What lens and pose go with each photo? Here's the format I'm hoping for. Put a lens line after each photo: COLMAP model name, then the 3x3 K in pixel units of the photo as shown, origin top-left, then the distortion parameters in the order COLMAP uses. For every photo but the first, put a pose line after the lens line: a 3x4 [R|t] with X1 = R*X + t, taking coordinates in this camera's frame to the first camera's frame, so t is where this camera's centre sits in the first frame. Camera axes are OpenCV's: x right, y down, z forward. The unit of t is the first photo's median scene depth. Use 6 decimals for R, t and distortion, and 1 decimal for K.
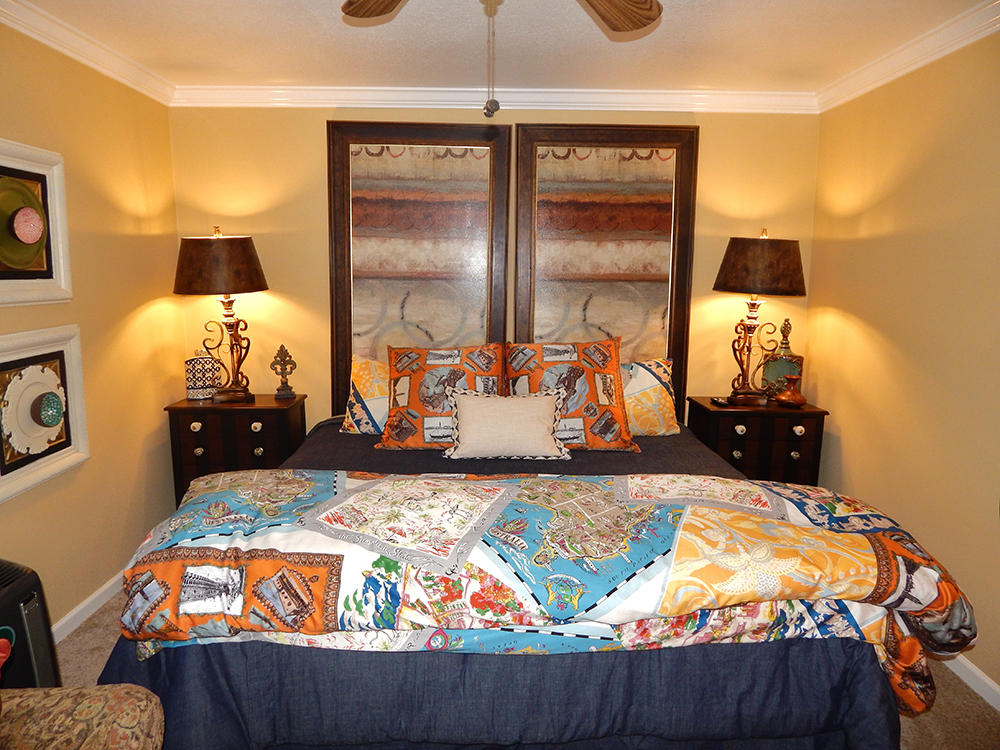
lens RADIAL K [[654.1, 0, 498.1], [0, 654.1, 392.0], [0, 0, 1]] dist [0.002915, 0.042408]
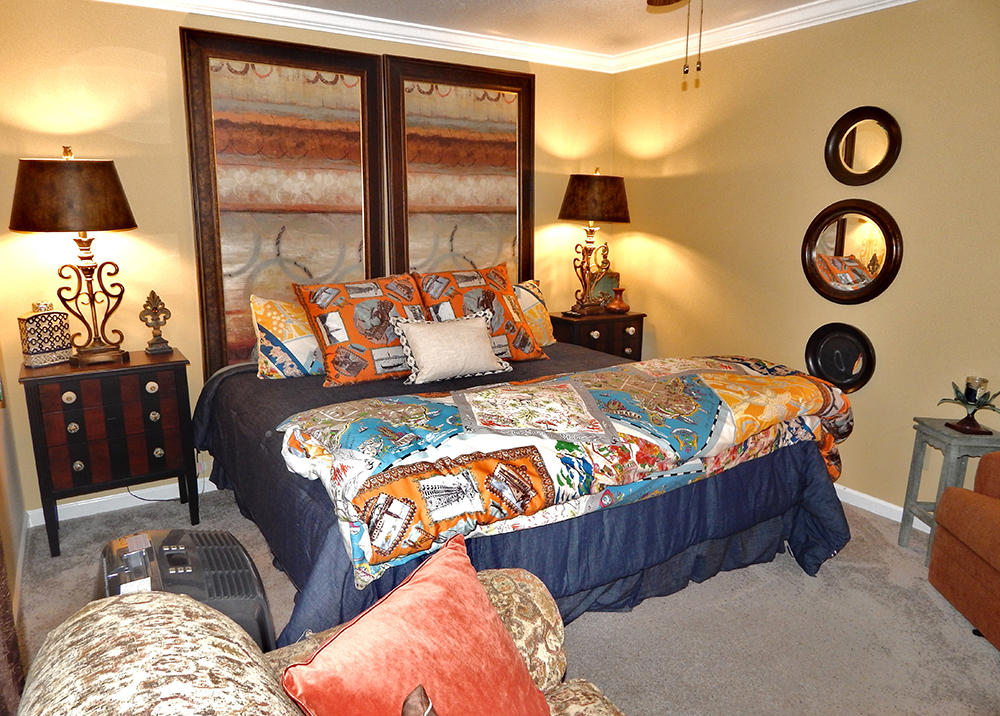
lens RADIAL K [[685.9, 0, 500.0], [0, 685.9, 358.0], [0, 0, 1]] dist [0.128317, -0.110316]
pose [[0.853800, -0.120103, 0.506558, -0.426168], [0.100863, 0.992750, 0.065373, 0.000853], [-0.510737, -0.004723, 0.859724, -0.020173]]
